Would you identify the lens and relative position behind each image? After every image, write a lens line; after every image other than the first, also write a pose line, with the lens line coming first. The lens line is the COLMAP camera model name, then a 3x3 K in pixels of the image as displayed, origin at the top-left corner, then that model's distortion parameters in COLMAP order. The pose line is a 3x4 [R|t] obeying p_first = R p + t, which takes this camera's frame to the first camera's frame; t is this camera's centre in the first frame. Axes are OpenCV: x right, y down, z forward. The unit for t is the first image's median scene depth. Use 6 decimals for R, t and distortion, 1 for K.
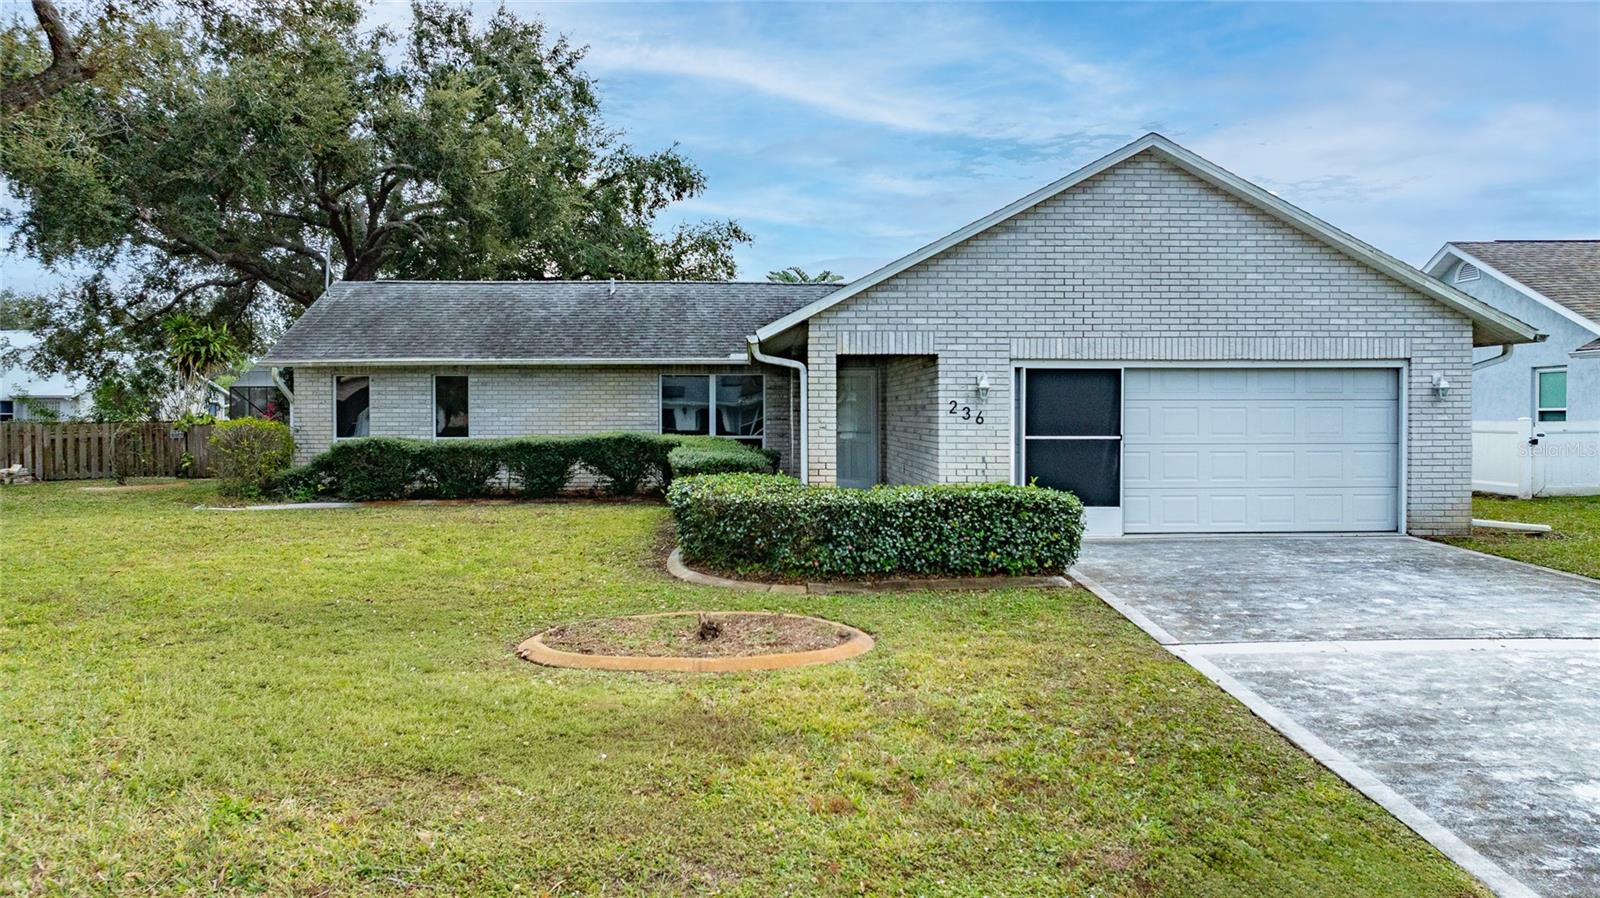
lens RADIAL K [[1121.4, 0, 800.0], [0, 1121.4, 449.0], [0, 0, 1]] dist [-0.002349, 0.007312]
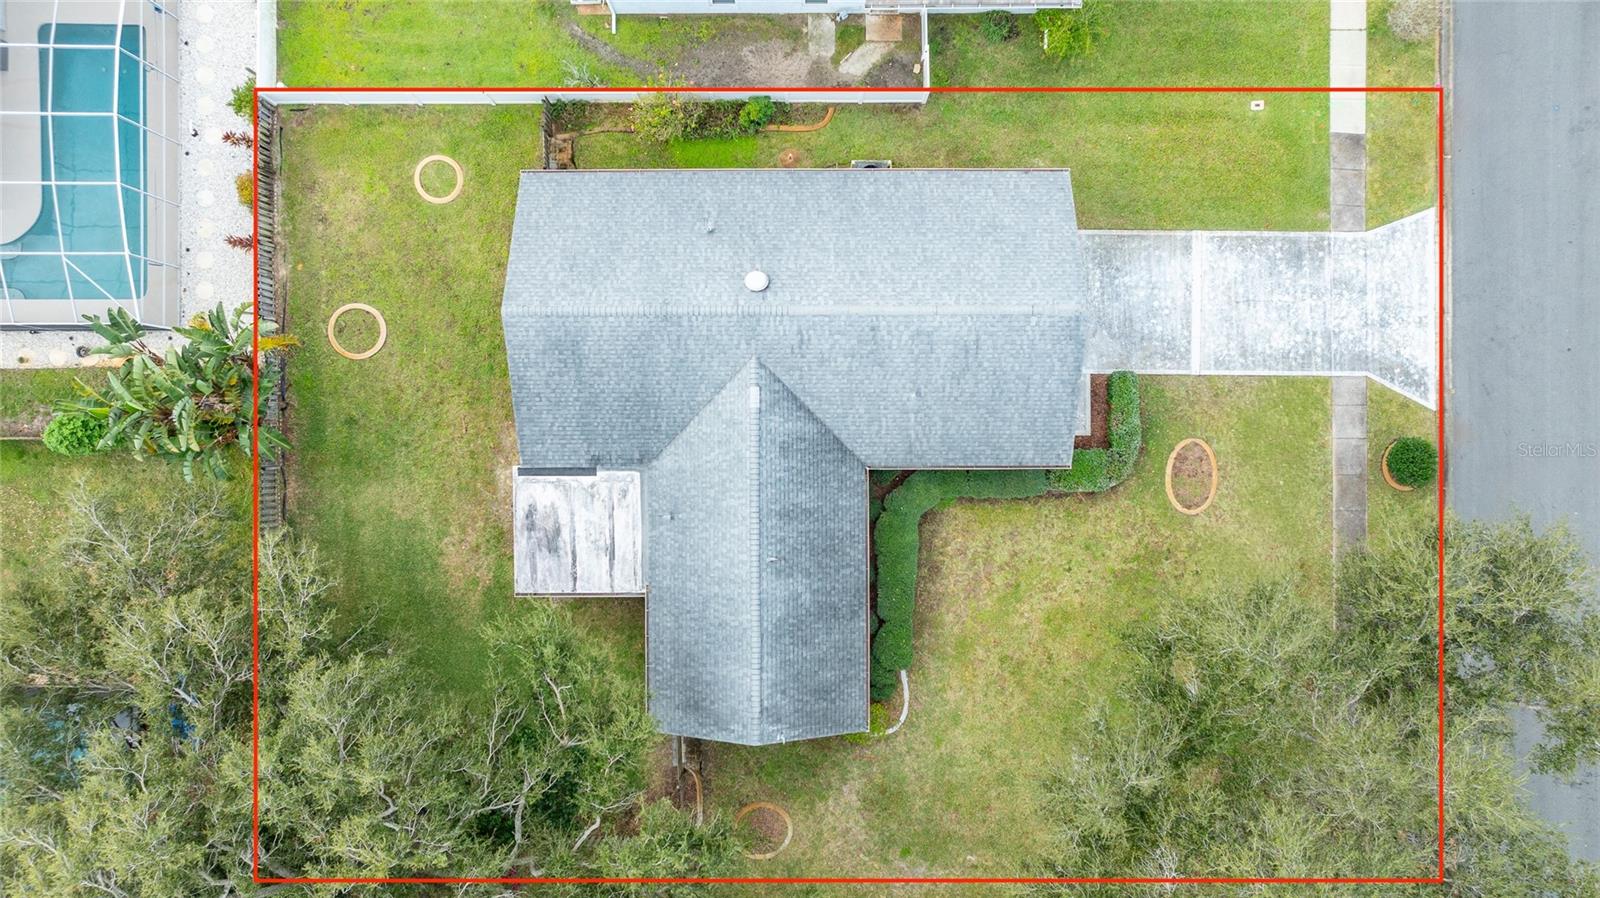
lens RADIAL K [[1147.5, 0, 804.1], [0, 1147.5, 448.9], [0, 0, 1]] dist [-0.027750, 0.058899]
pose [[0.039580, -0.999196, 0.006349, -0.045334], [0.026493, 0.007401, 0.999622, -2.837572], [-0.998865, -0.039397, 0.026765, 1.531978]]
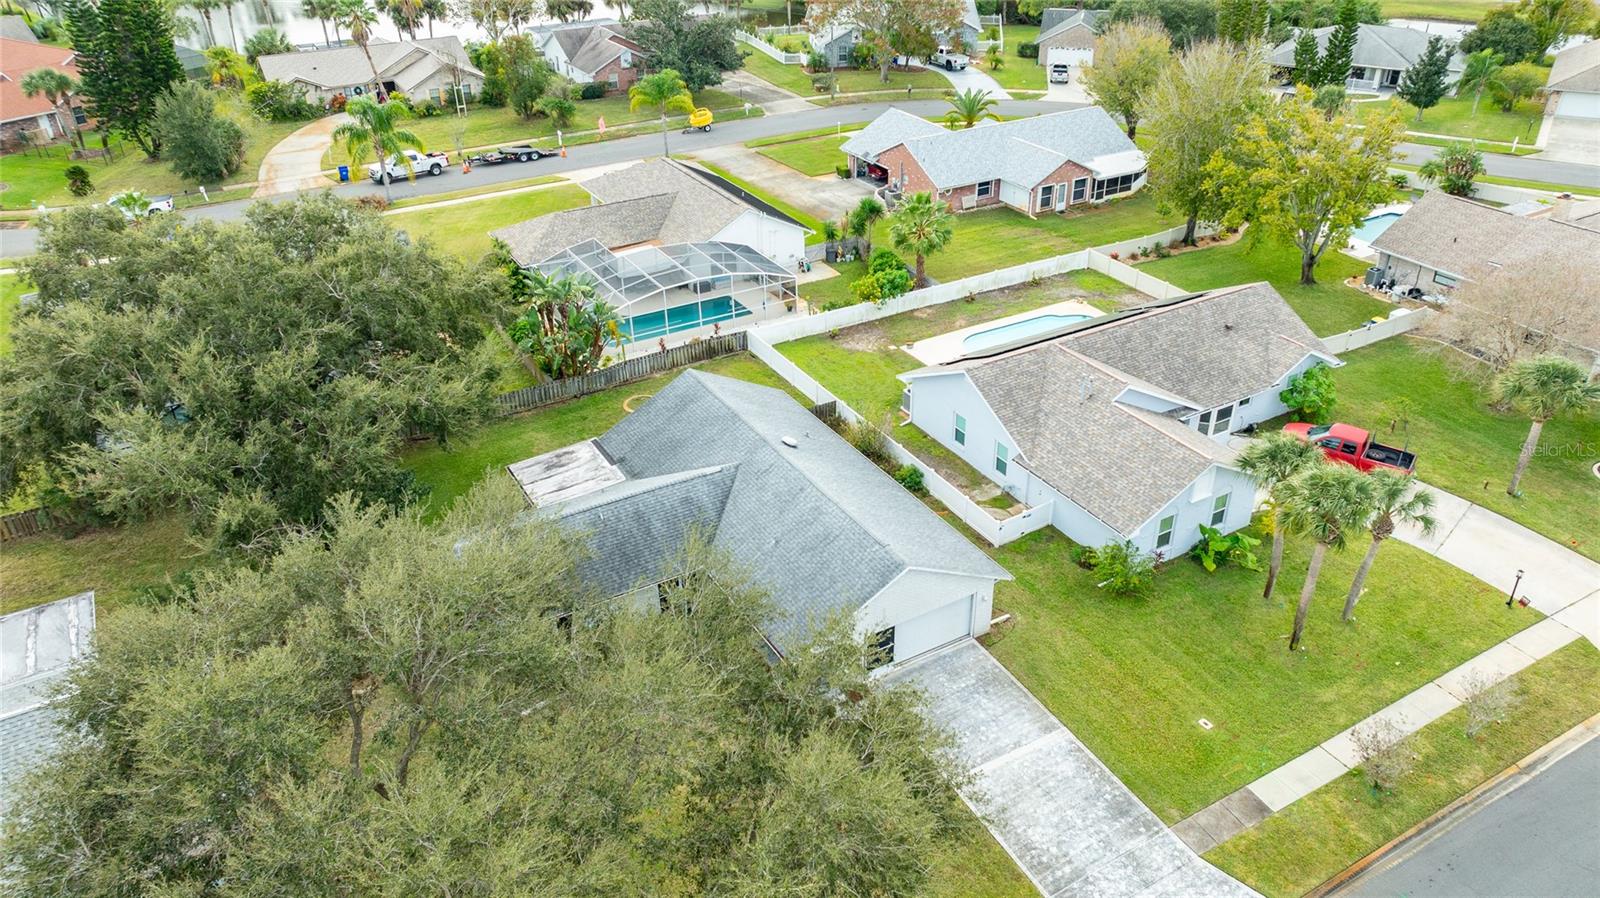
lens RADIAL K [[1147.5, 0, 804.1], [0, 1147.5, 448.9], [0, 0, 1]] dist [-0.027750, 0.058899]
pose [[0.885123, -0.240963, 0.398113, -1.014807], [0.020309, 0.874687, 0.484262, -1.943259], [-0.464913, -0.420547, 0.779100, -1.032141]]
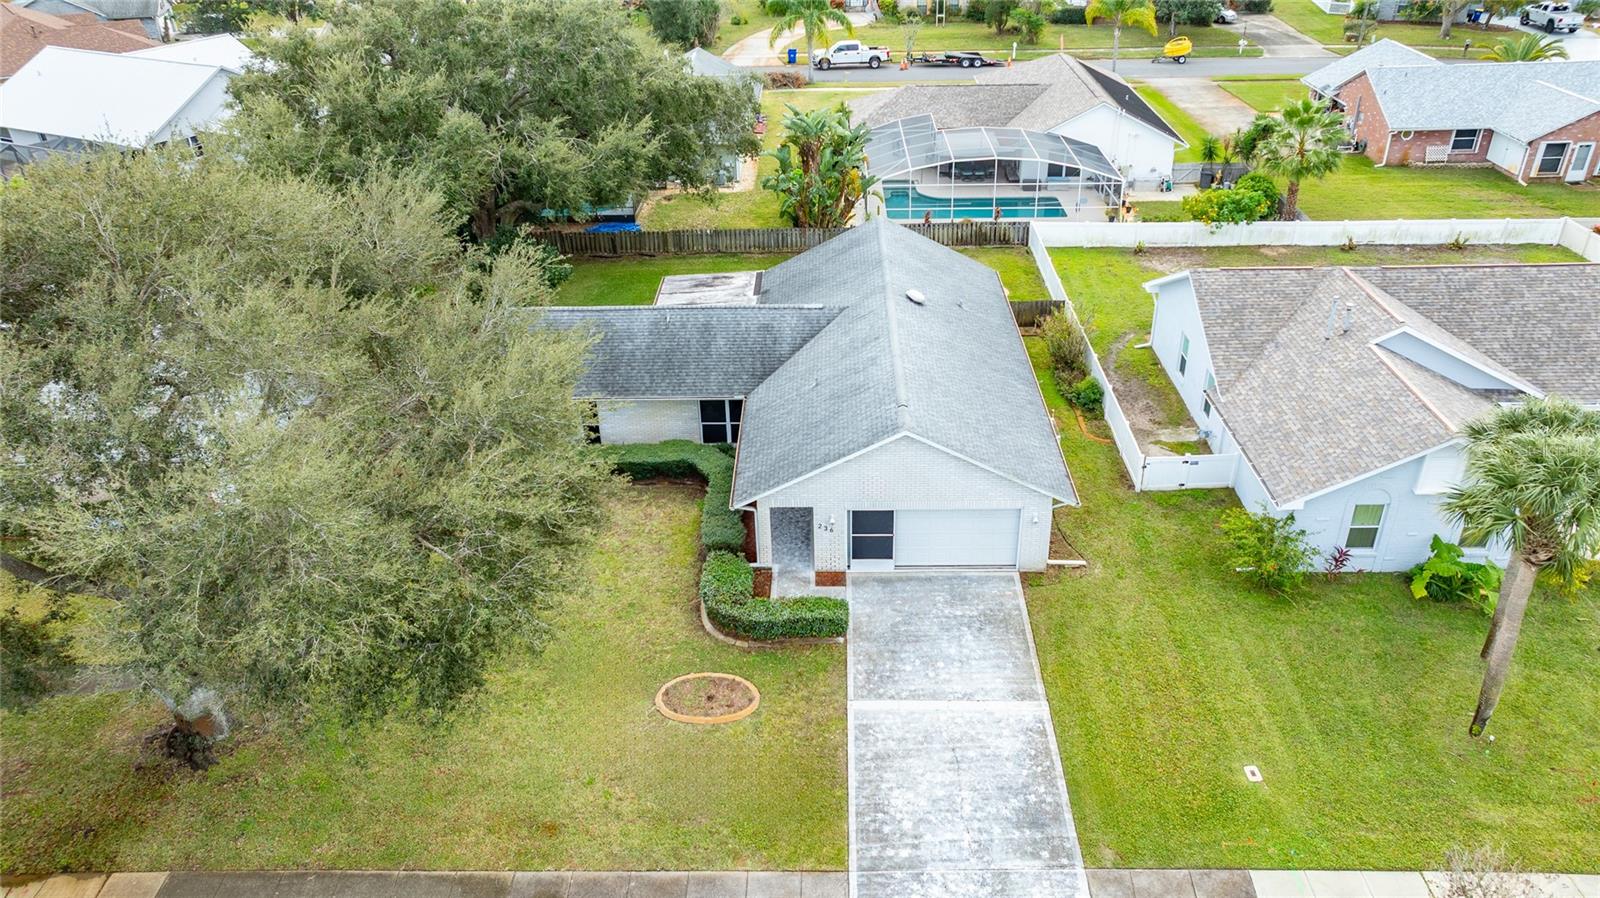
lens RADIAL K [[1147.5, 0, 804.1], [0, 1147.5, 448.9], [0, 0, 1]] dist [-0.027750, 0.058899]
pose [[0.998054, 0.015346, -0.060434, 0.243189], [0.015138, 0.880597, 0.473623, -1.307533], [0.060486, -0.473616, 0.878652, -1.021478]]
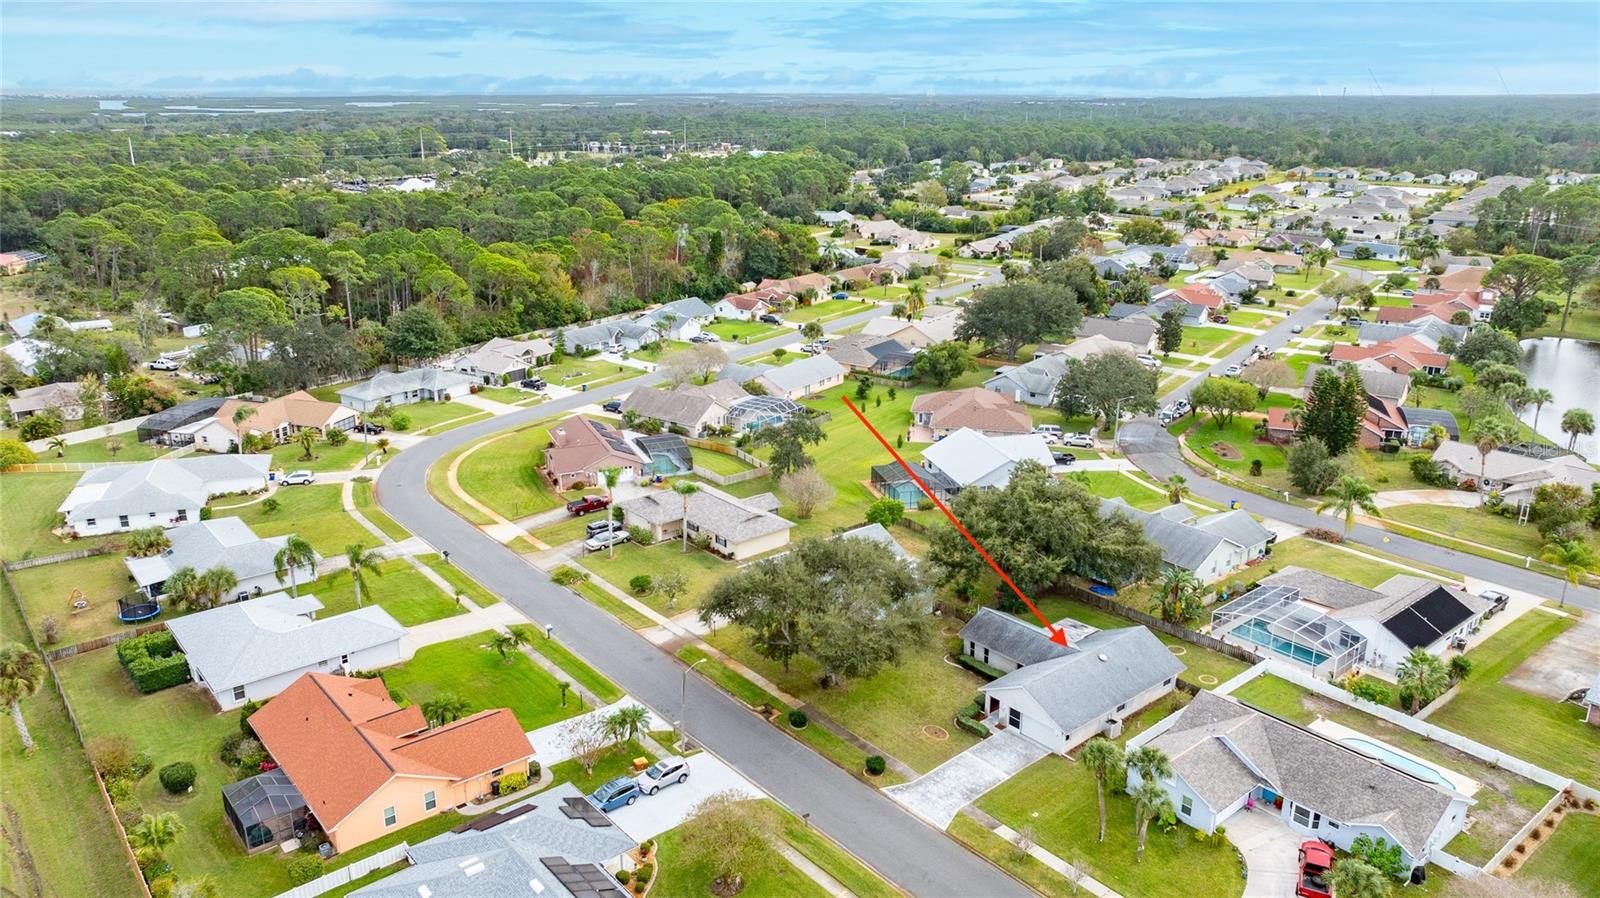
lens RADIAL K [[1147.5, 0, 804.1], [0, 1147.5, 448.9], [0, 0, 1]] dist [-0.027750, 0.058899]
pose [[0.609684, 0.241767, -0.754874, 4.495461], [-0.026201, 0.957975, 0.285654, -3.679531], [0.792212, -0.154380, 0.590396, -4.063712]]
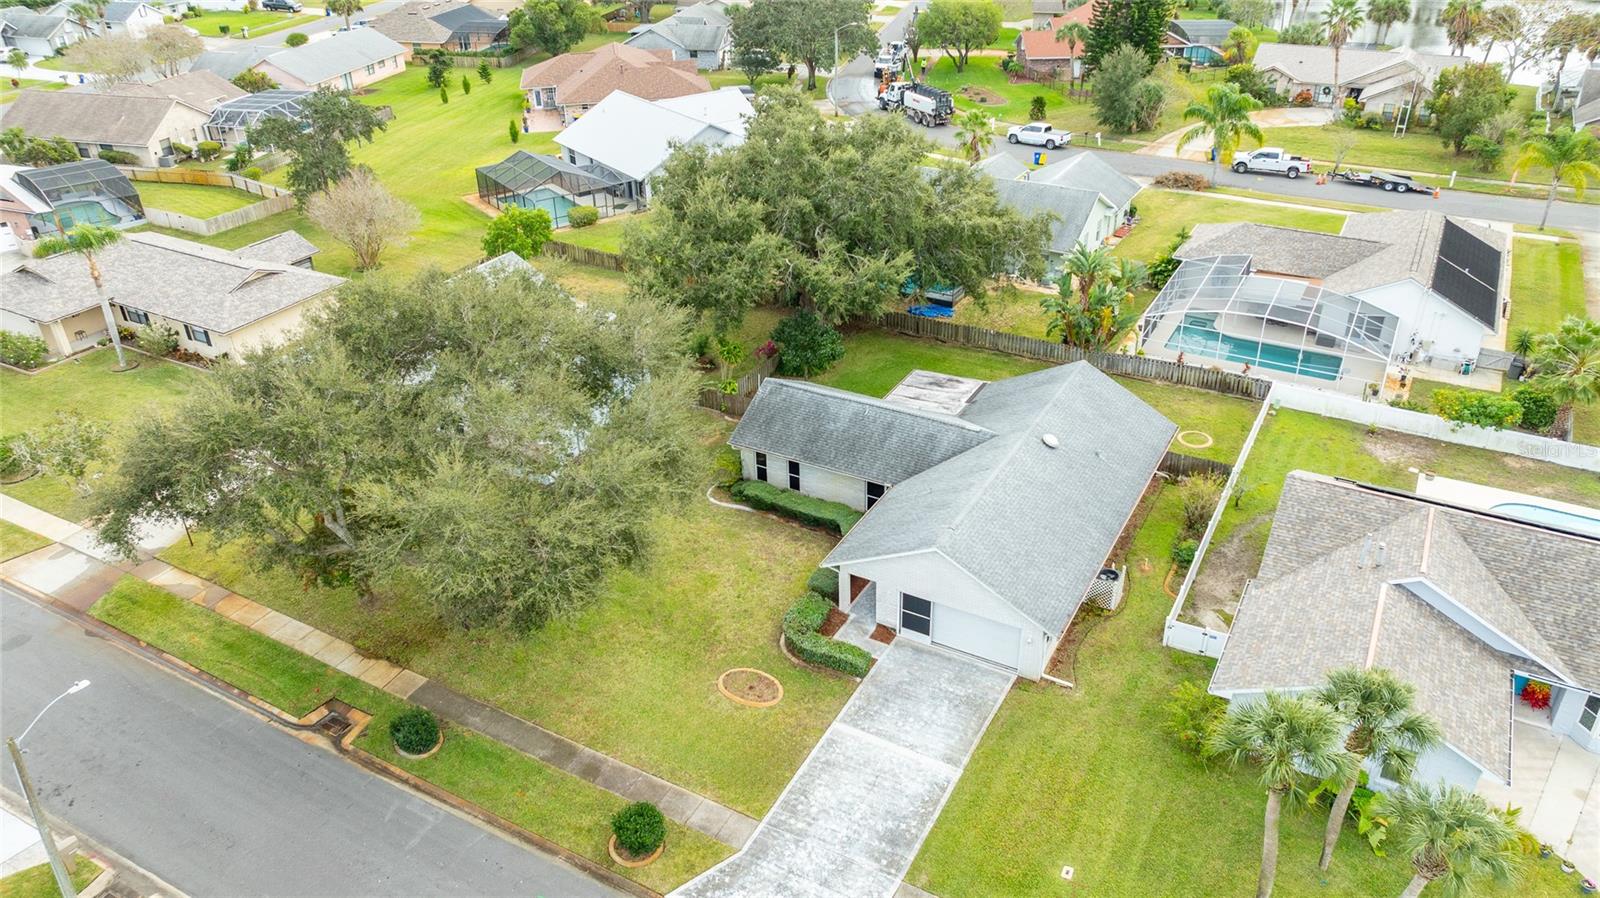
lens RADIAL K [[1131.8, 0, 803.4], [0, 1131.8, 469.0], [0, 0, 1]] dist [-0.022997, 0.042152]
pose [[0.851146, 0.258644, -0.456786, 1.323888], [-0.000218, 0.870360, 0.492415, -1.935705], [0.524929, -0.419018, 0.740860, -1.344828]]
